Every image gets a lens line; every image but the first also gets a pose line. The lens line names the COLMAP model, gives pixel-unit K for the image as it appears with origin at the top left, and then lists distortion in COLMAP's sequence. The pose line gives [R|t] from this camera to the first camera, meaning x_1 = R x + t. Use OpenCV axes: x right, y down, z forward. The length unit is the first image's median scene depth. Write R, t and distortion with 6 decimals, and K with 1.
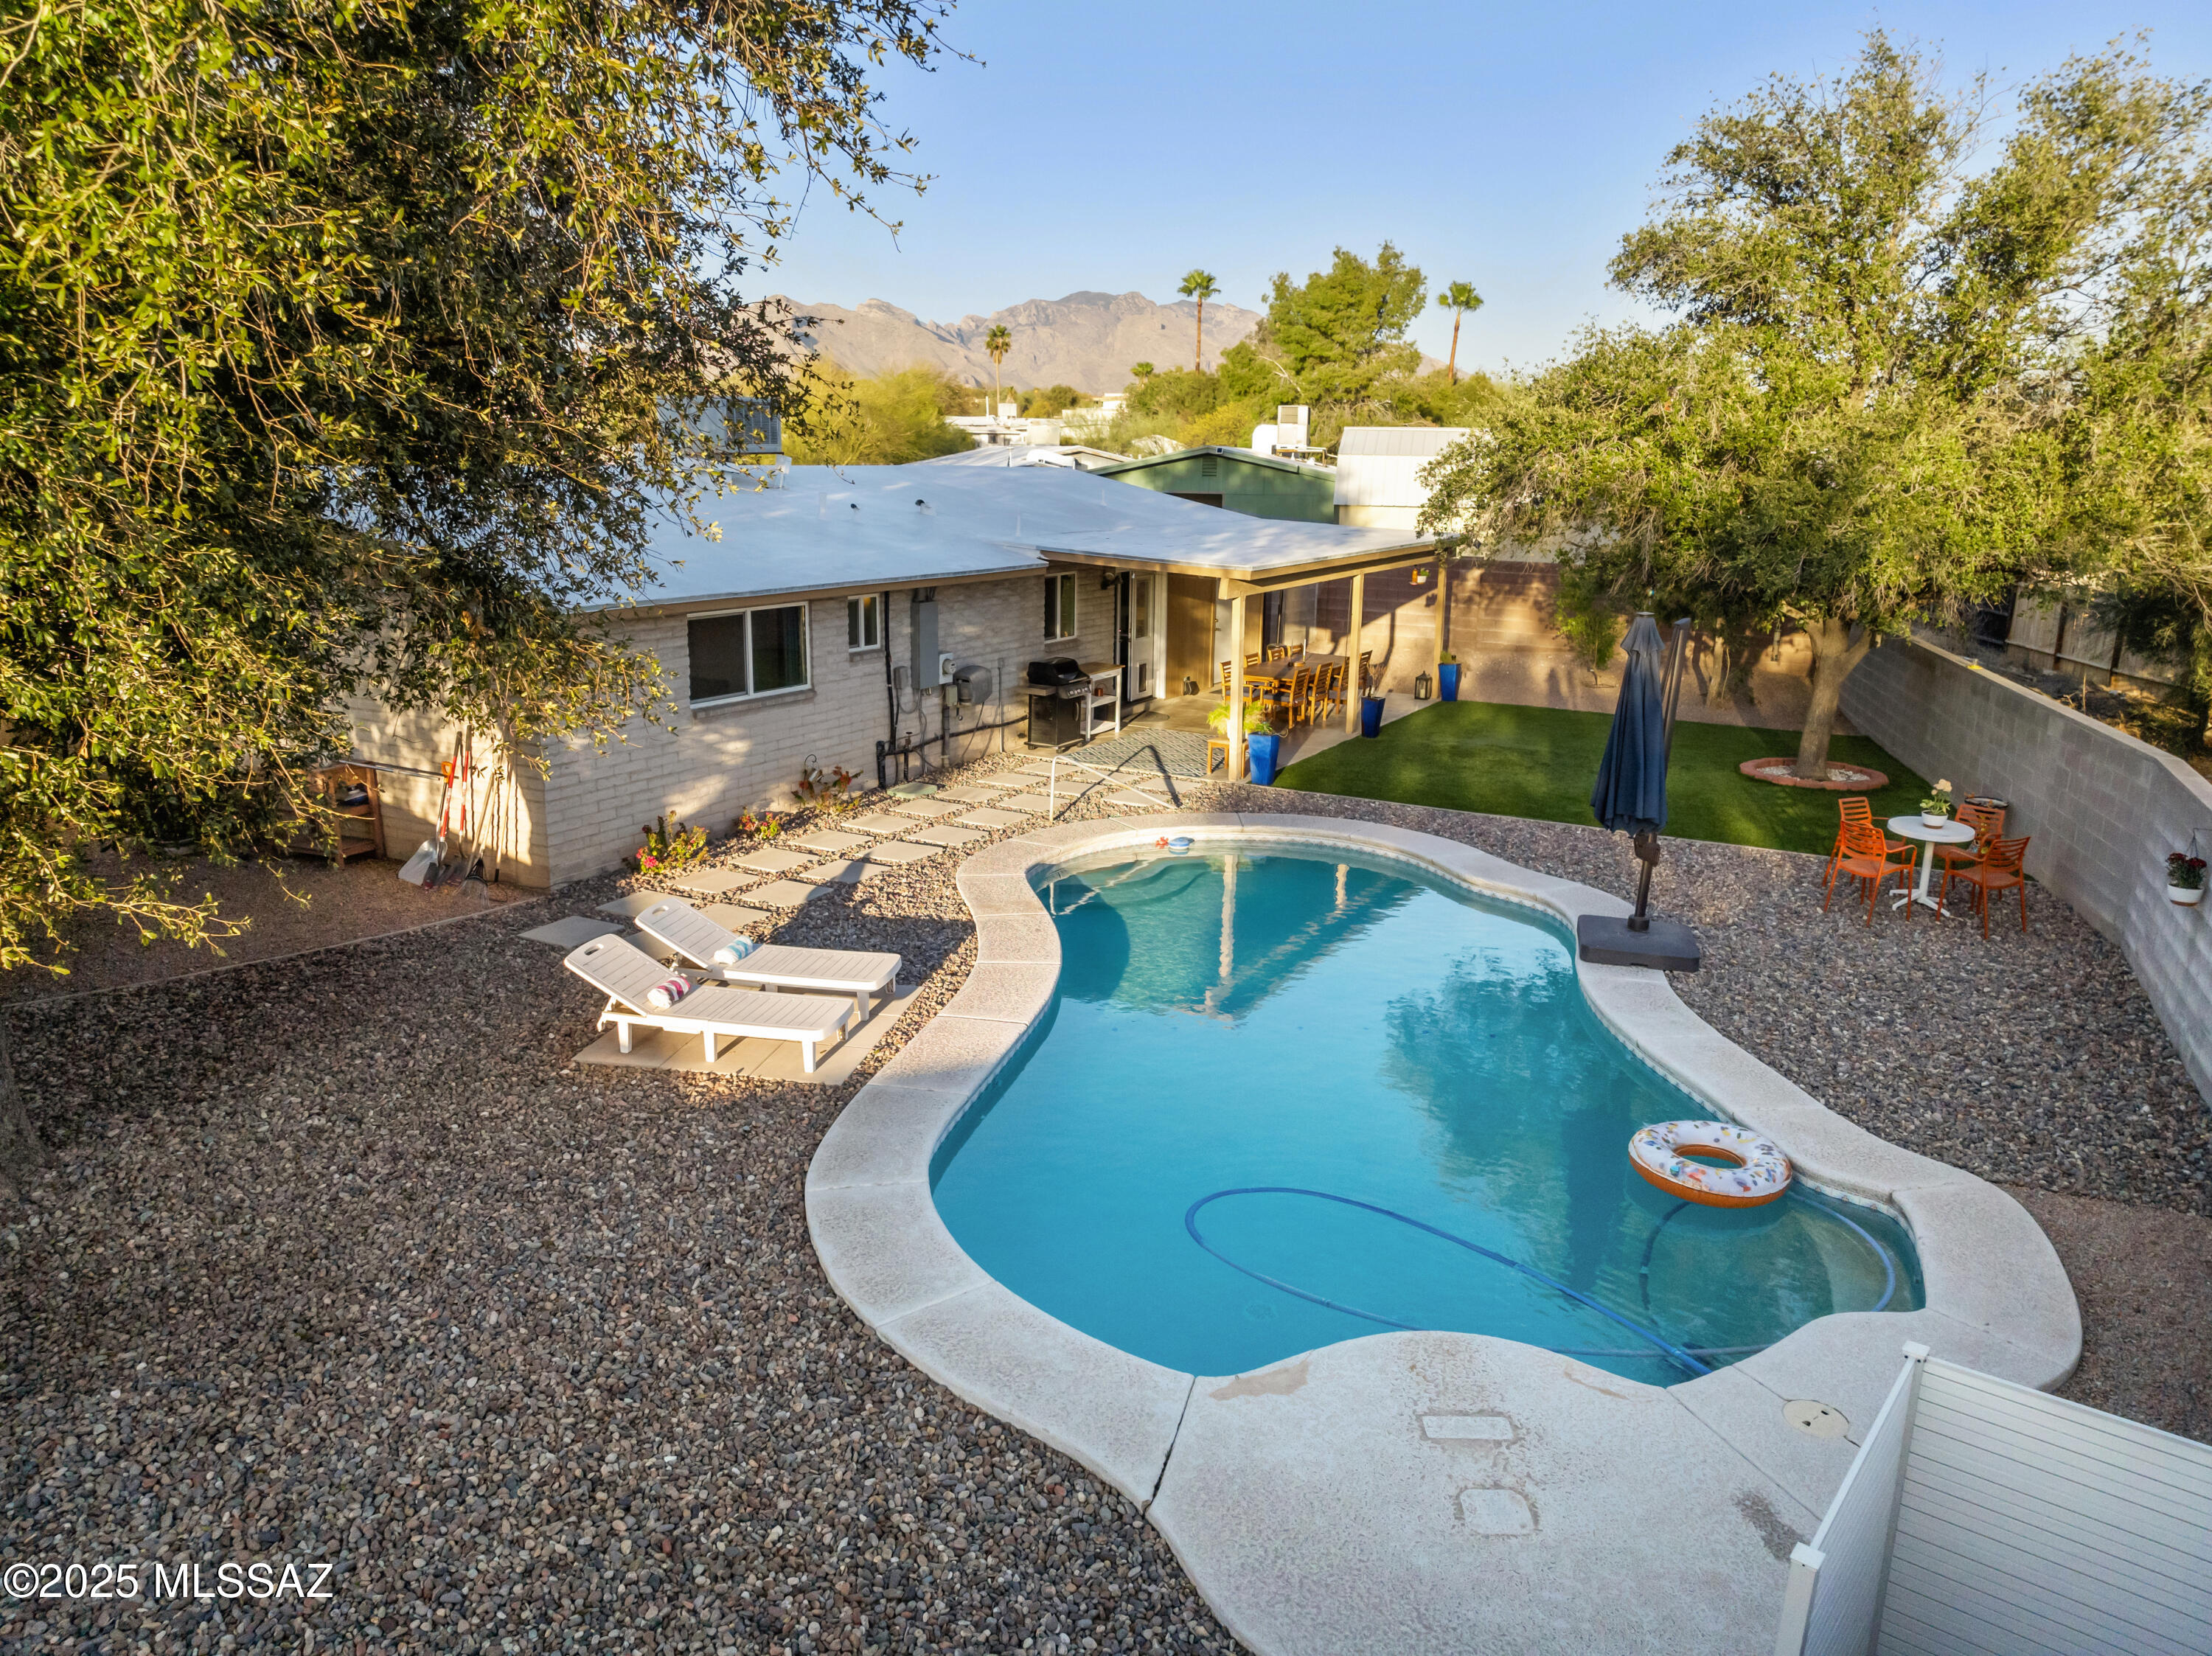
lens RADIAL K [[1590.9, 0, 1097.7], [0, 1590.9, 836.9], [0, 0, 1]] dist [-0.068708, 0.047494]
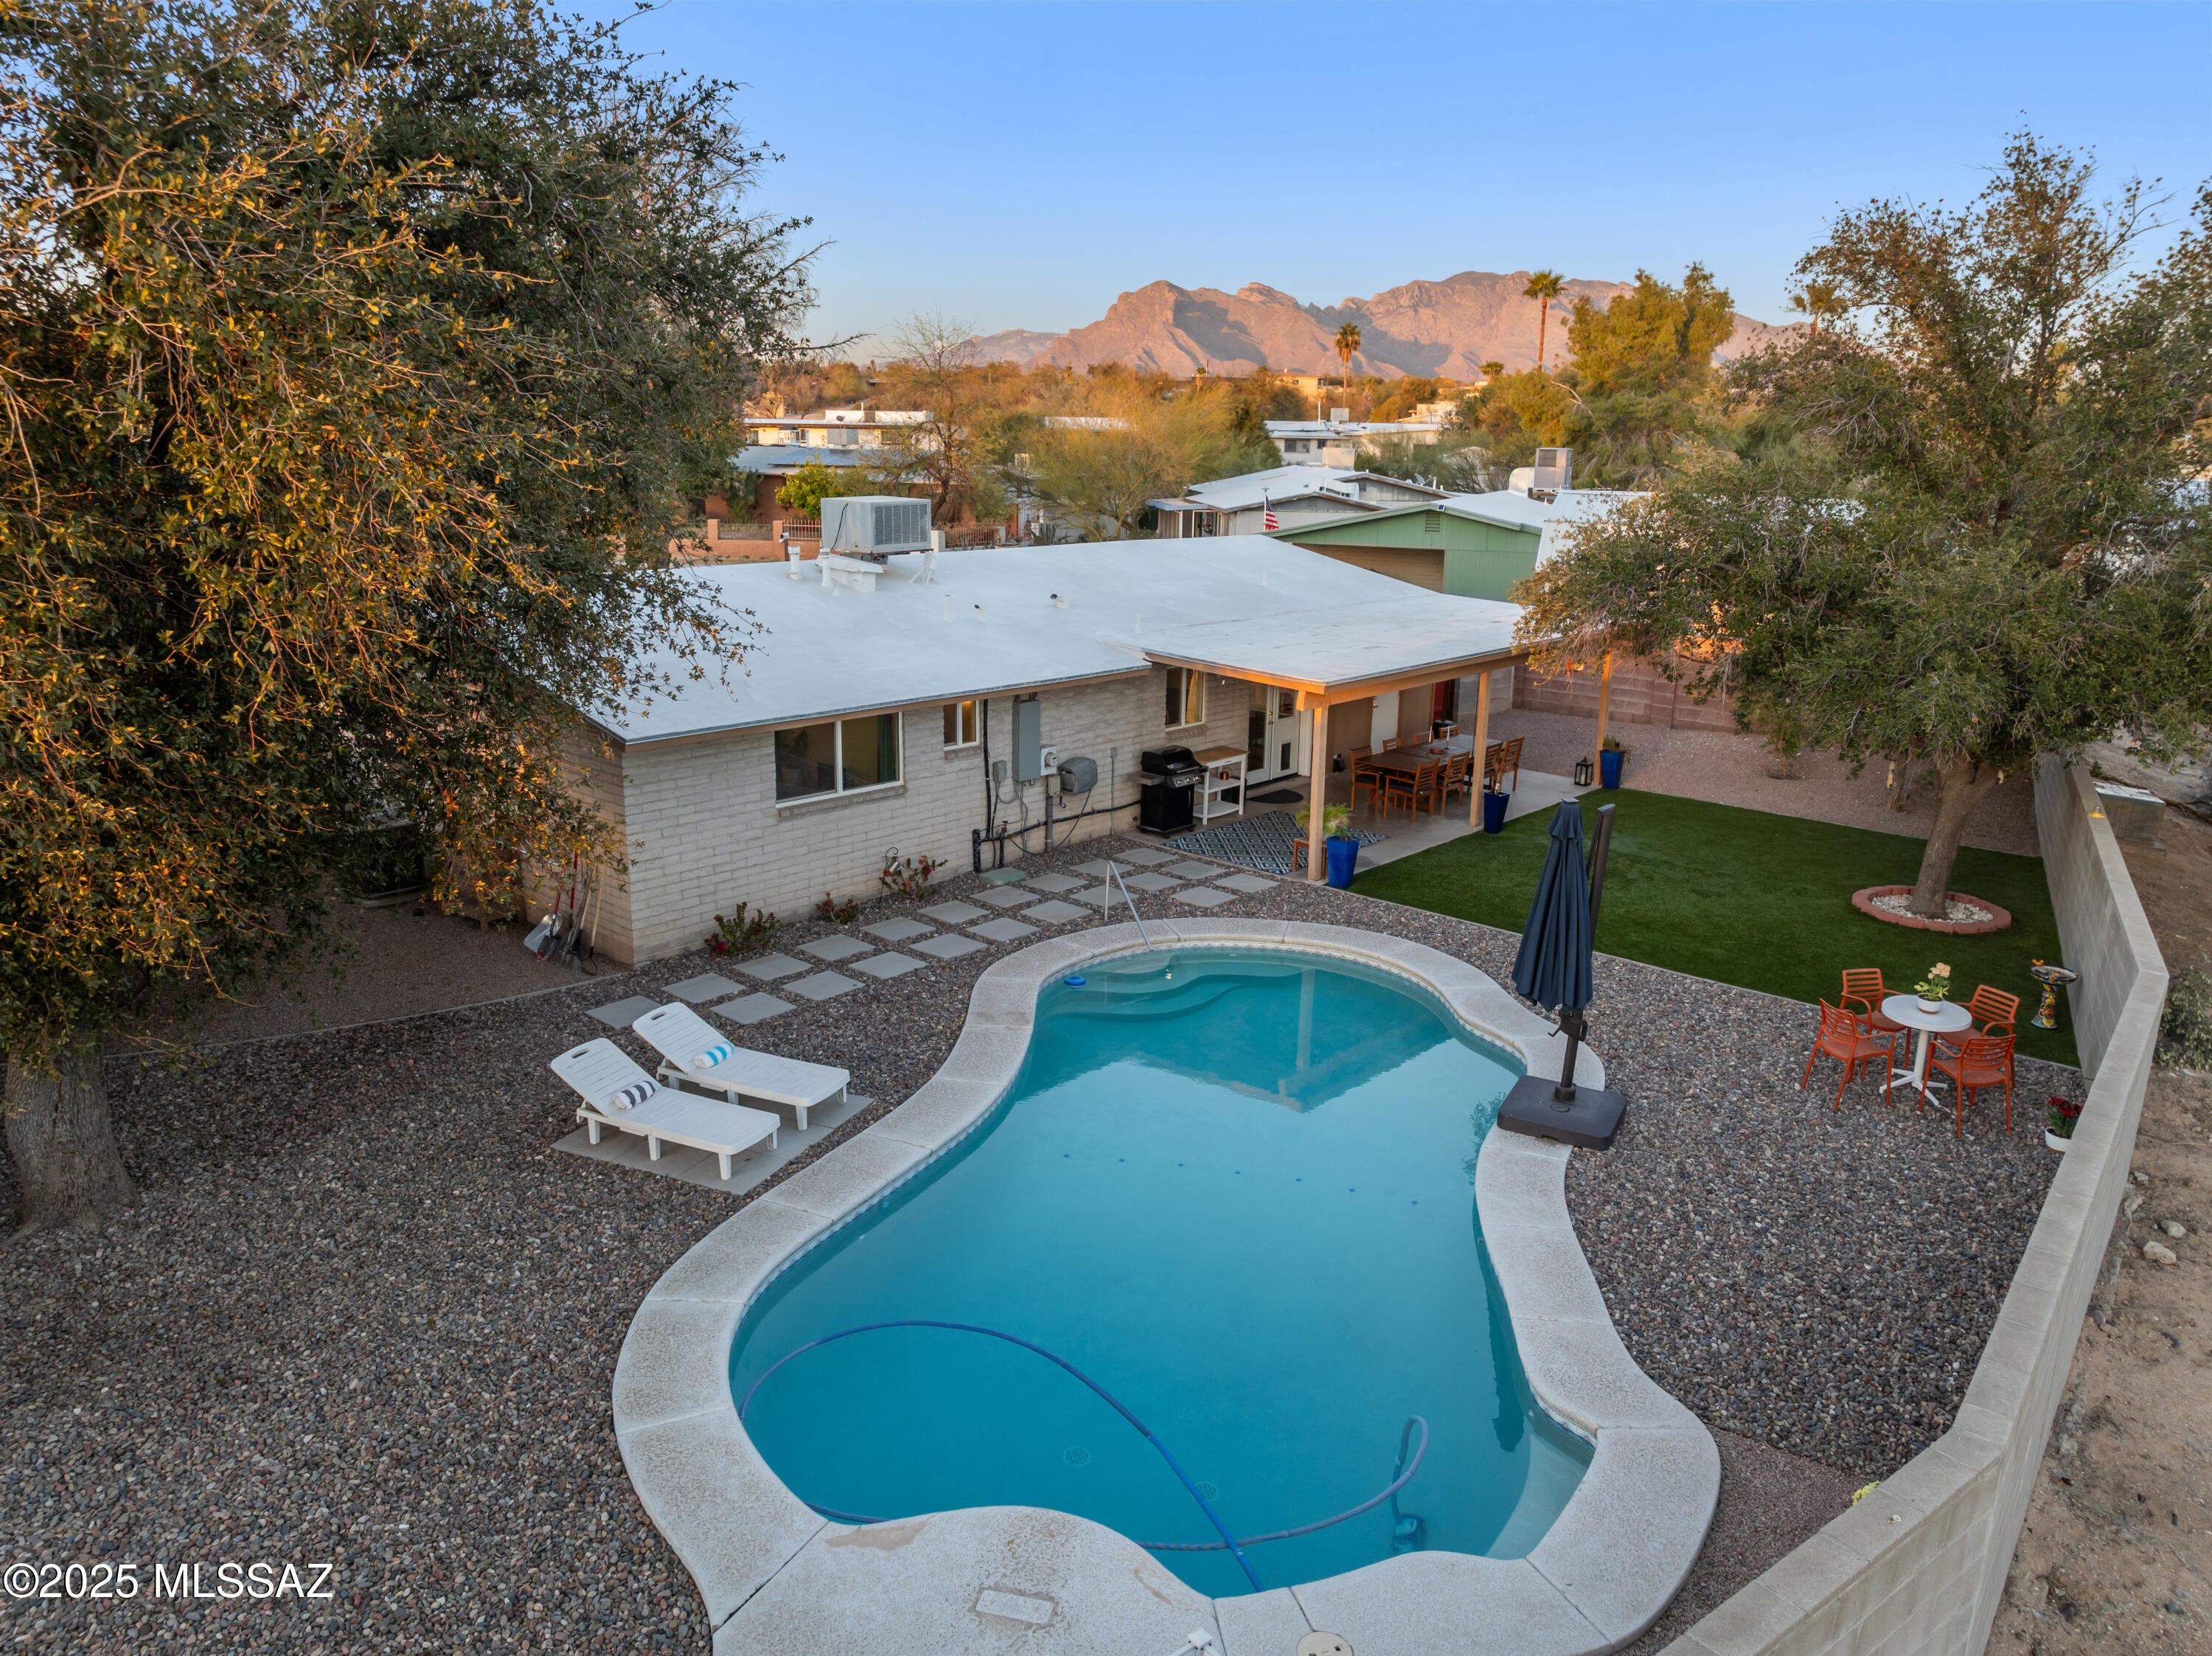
lens RADIAL K [[1590.9, 0, 1097.7], [0, 1590.9, 836.9], [0, 0, 1]] dist [-0.068708, 0.047494]
pose [[0.971791, 0.057741, -0.228664, 0.206561], [-0.054378, 0.998300, 0.020982, -0.087999], [0.229487, -0.007956, 0.973279, -0.046901]]
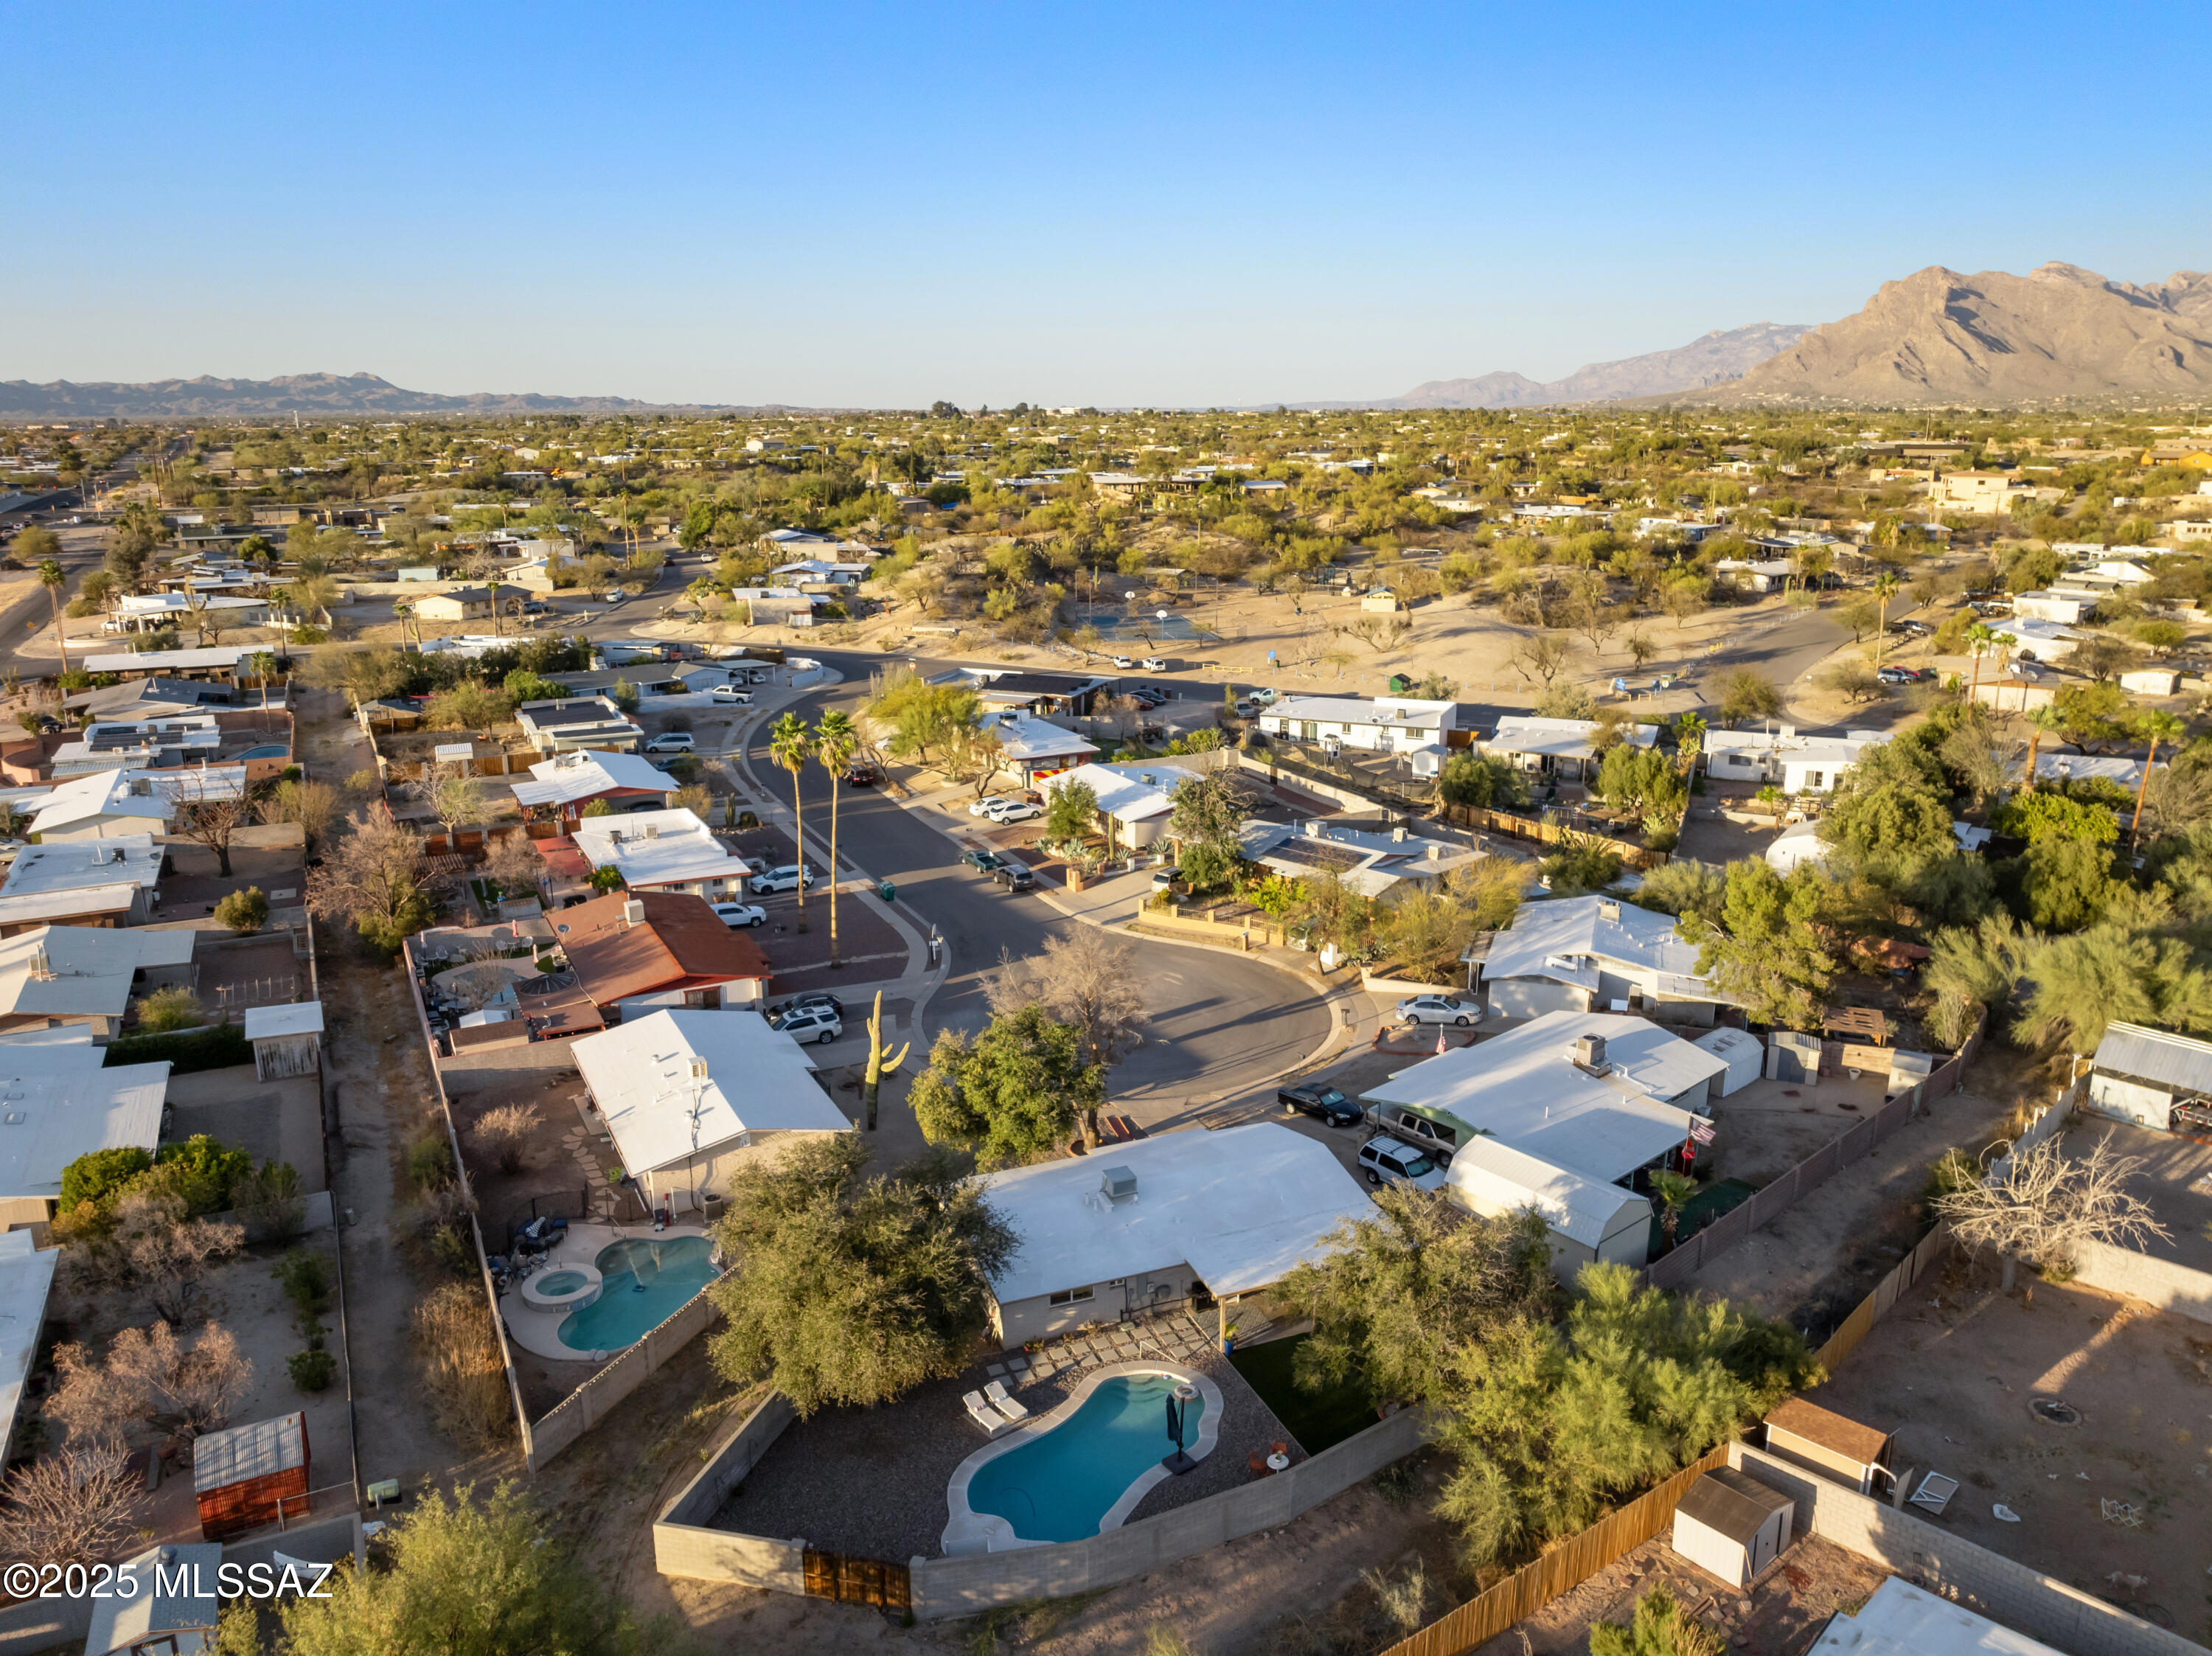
lens RADIAL K [[1590.9, 0, 1097.7], [0, 1590.9, 836.9], [0, 0, 1]] dist [-0.068708, 0.047494]
pose [[0.782019, 0.131493, -0.609225, 1.904687], [-0.122605, 0.990847, 0.056483, -1.358594], [0.611076, 0.030523, 0.790983, -1.900845]]
